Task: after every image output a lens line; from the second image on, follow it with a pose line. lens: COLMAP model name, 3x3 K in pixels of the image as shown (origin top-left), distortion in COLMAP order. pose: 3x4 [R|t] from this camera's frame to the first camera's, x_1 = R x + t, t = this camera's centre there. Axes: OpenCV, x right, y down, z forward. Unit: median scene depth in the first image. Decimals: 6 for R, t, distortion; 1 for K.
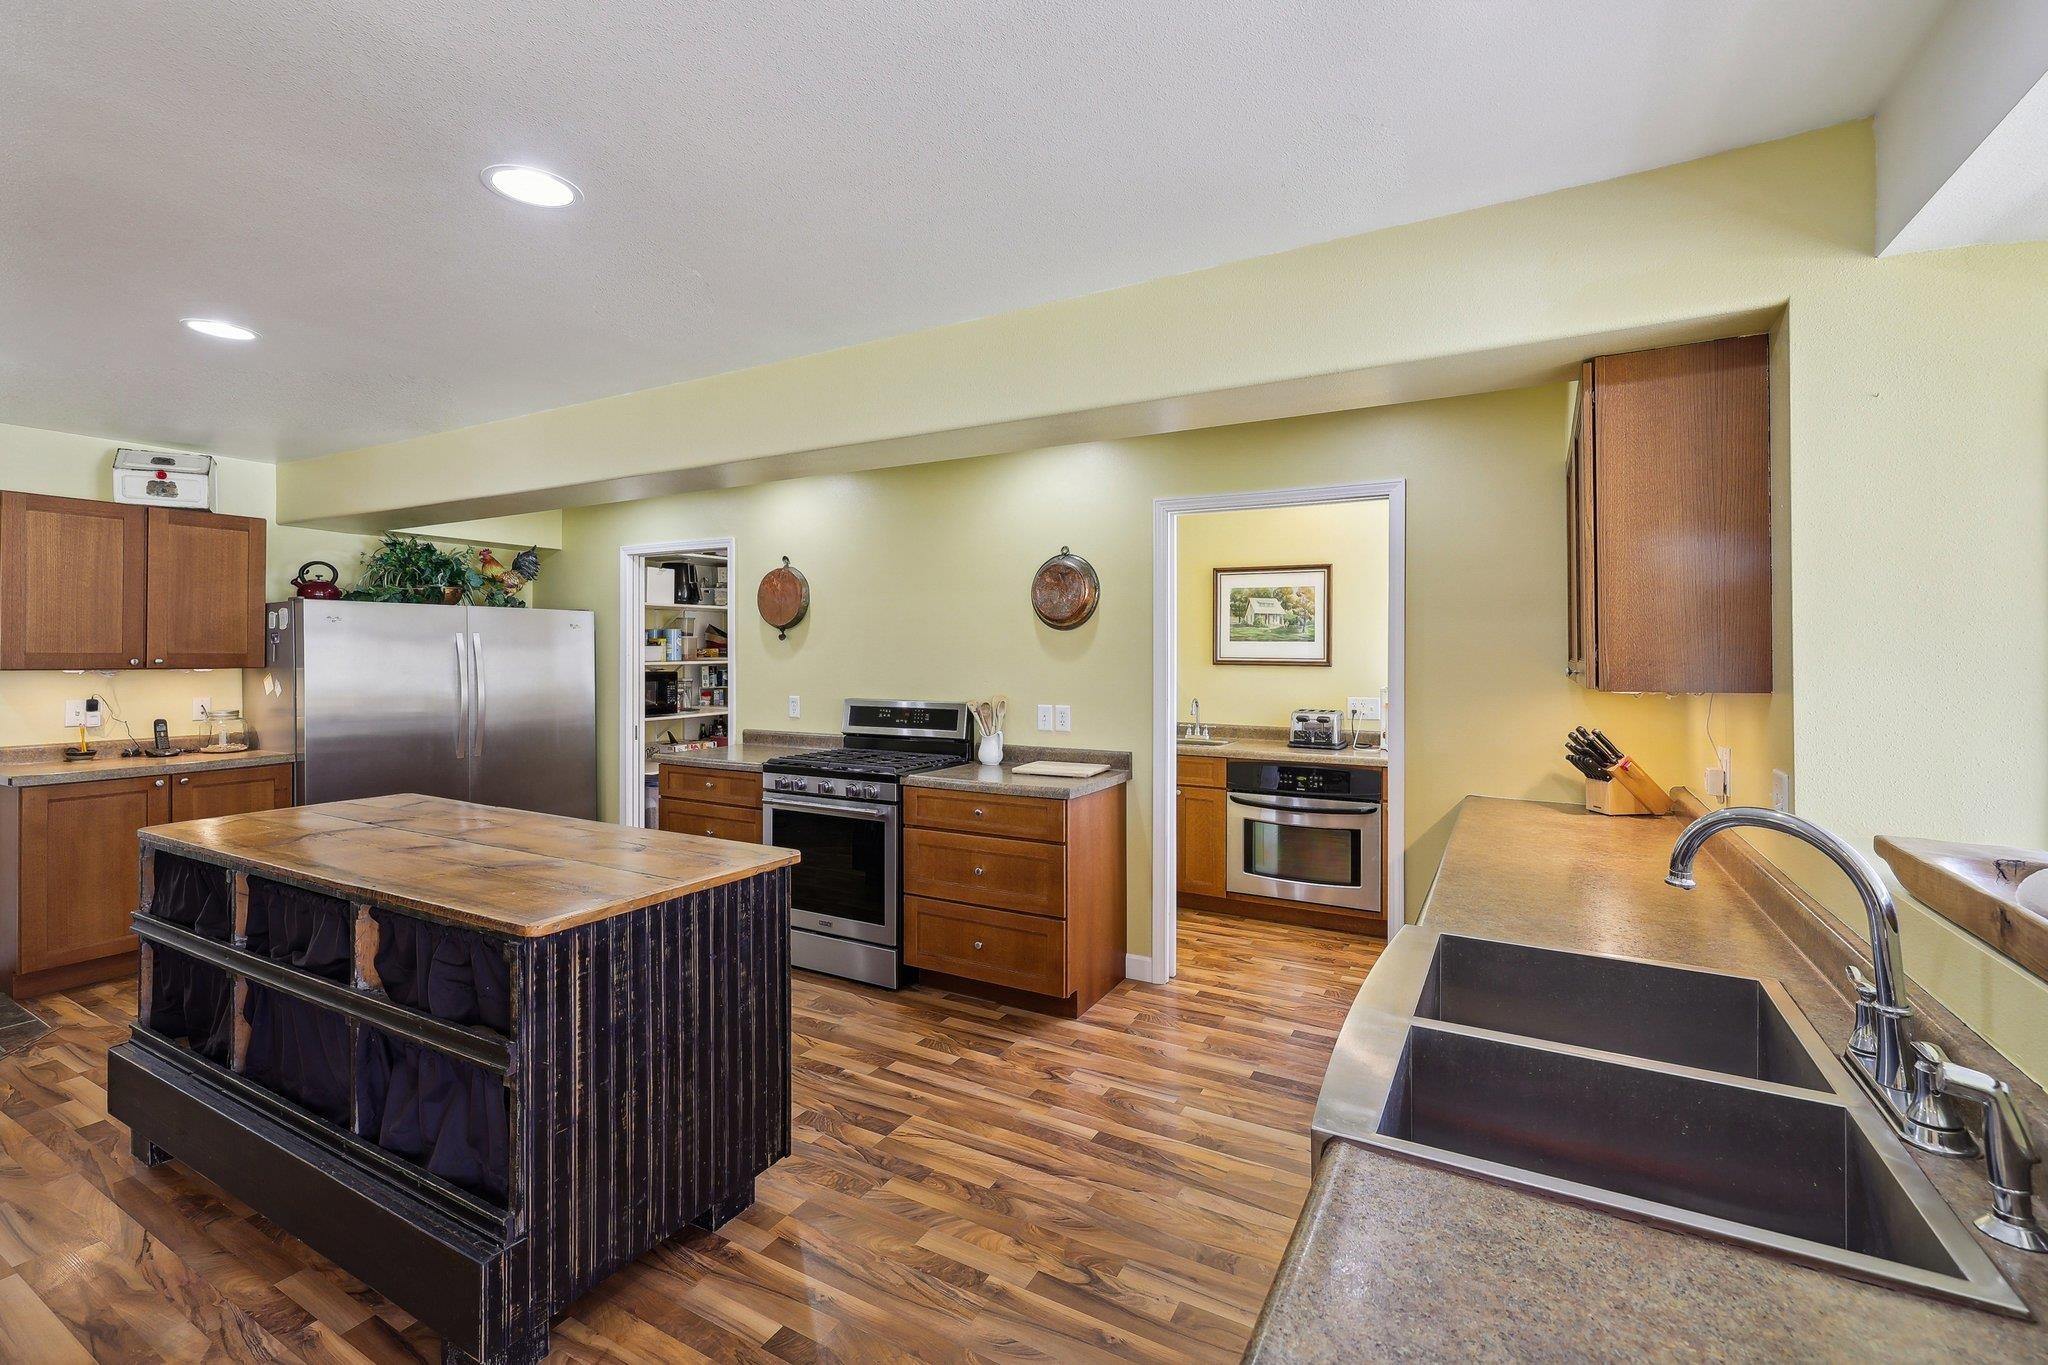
lens RADIAL K [[886.5, 0, 1012.9], [0, 886.5, 656.8], [0, 0, 1]] dist [0.001083, 0.000241]
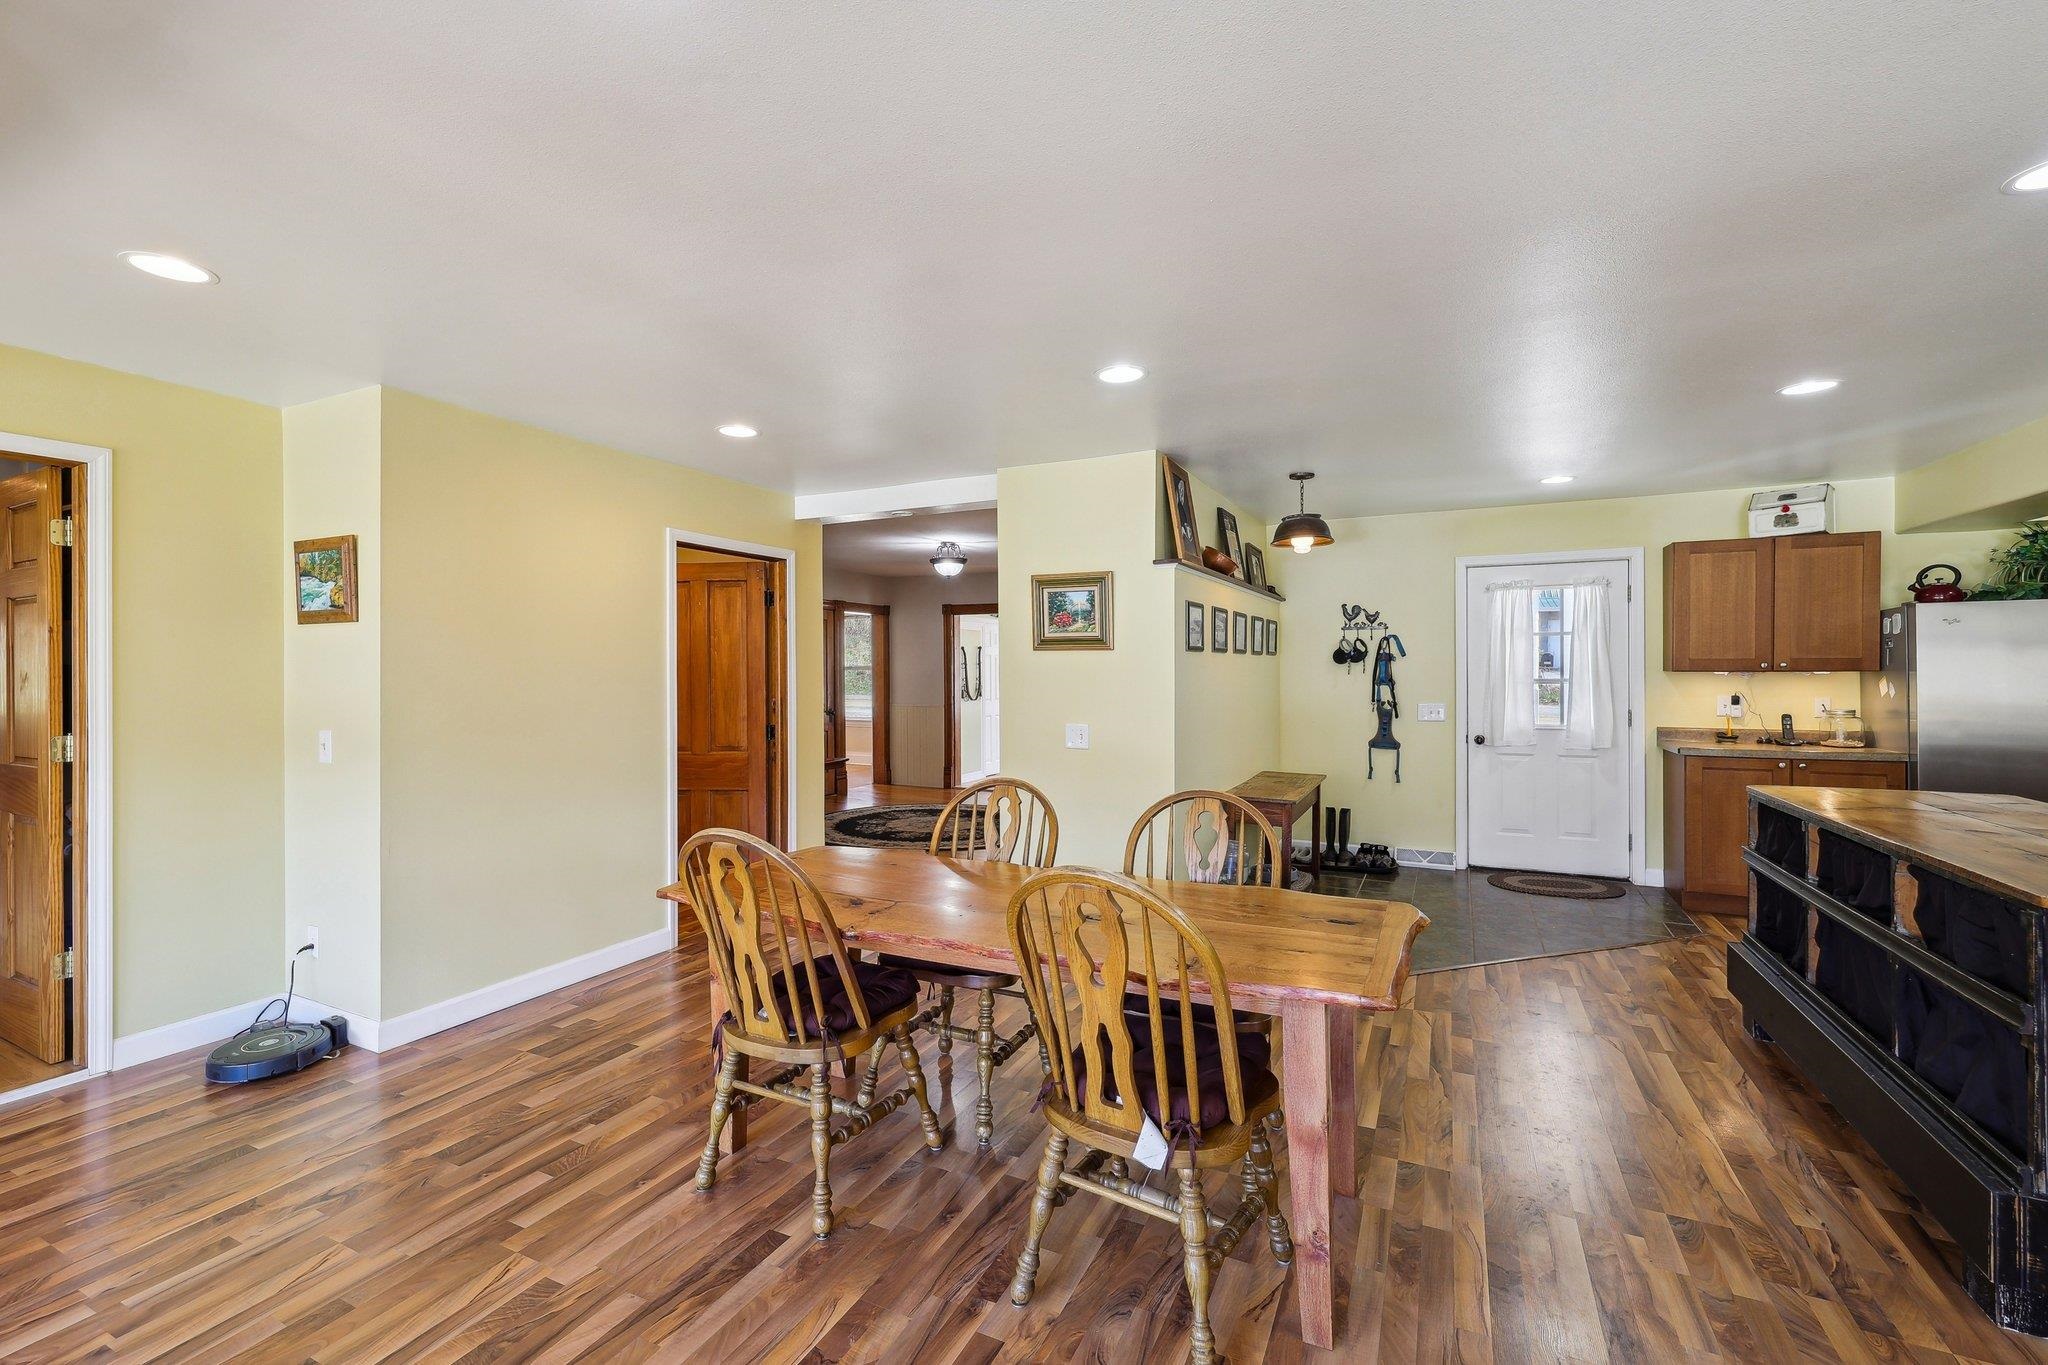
lens RADIAL K [[886.5, 0, 1013.2], [0, 886.5, 672.8], [0, 0, 1]] dist [0.001083, 0.000241]
pose [[0.059384, -0.002595, -0.998232, 0.218601], [0.002028, 0.999995, -0.002479, 0.020962], [0.998233, -0.001877, 0.059388, -0.139630]]
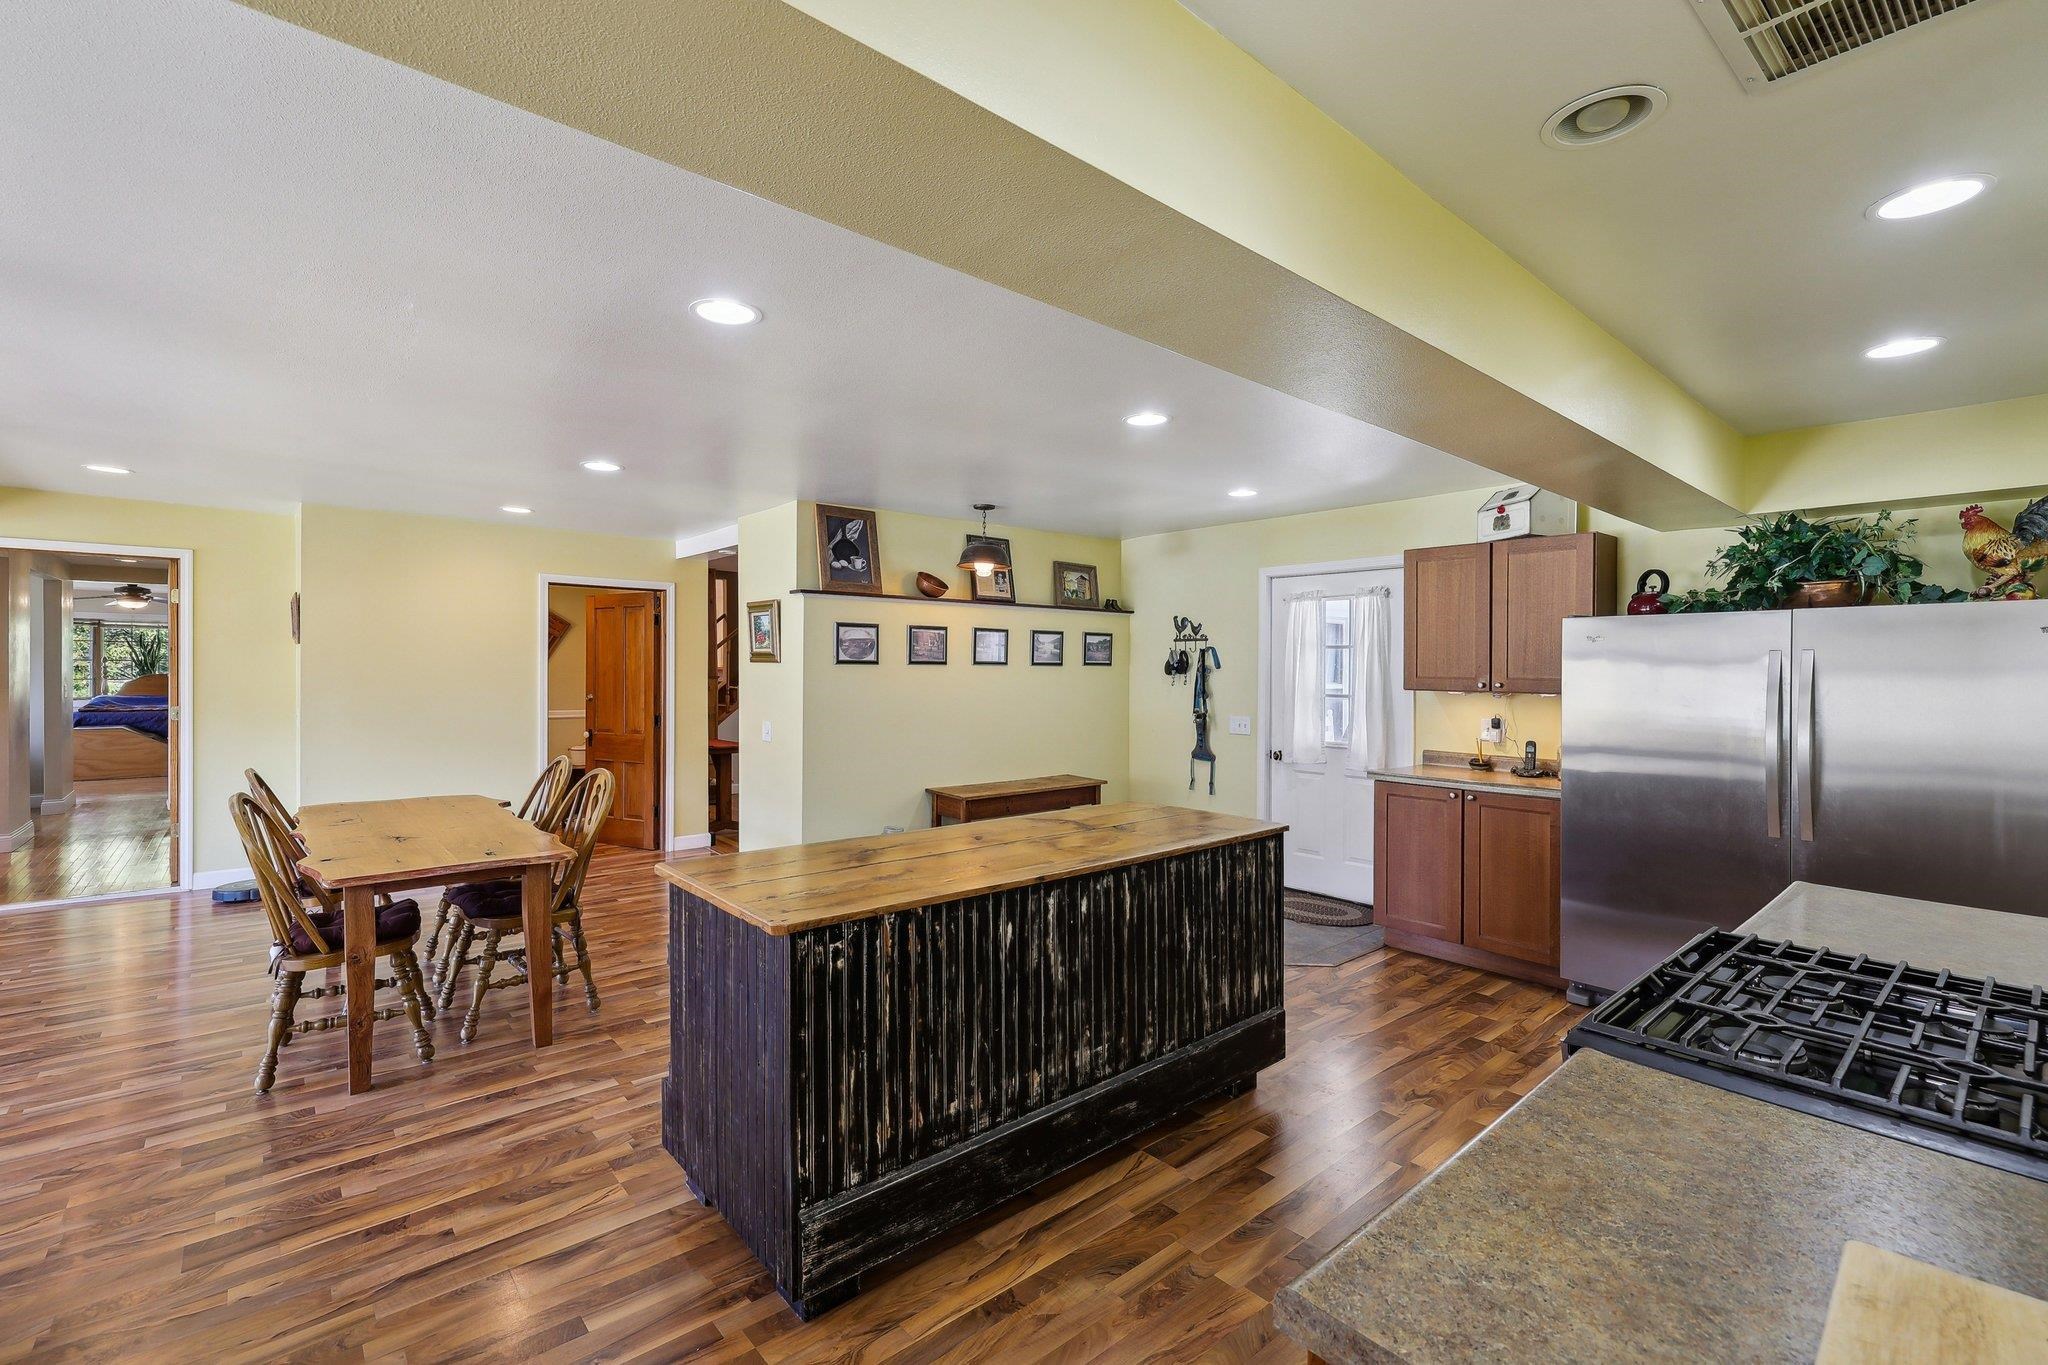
lens RADIAL K [[886.5, 0, 1006.7], [0, 886.5, 674.1], [0, 0, 1]] dist [0.001083, 0.000241]
pose [[-0.340144, -0.003678, -0.940366, 0.310247], [-0.013060, 0.999914, 0.000813, -0.001444], [0.940283, 0.012558, -0.340163, 1.038334]]
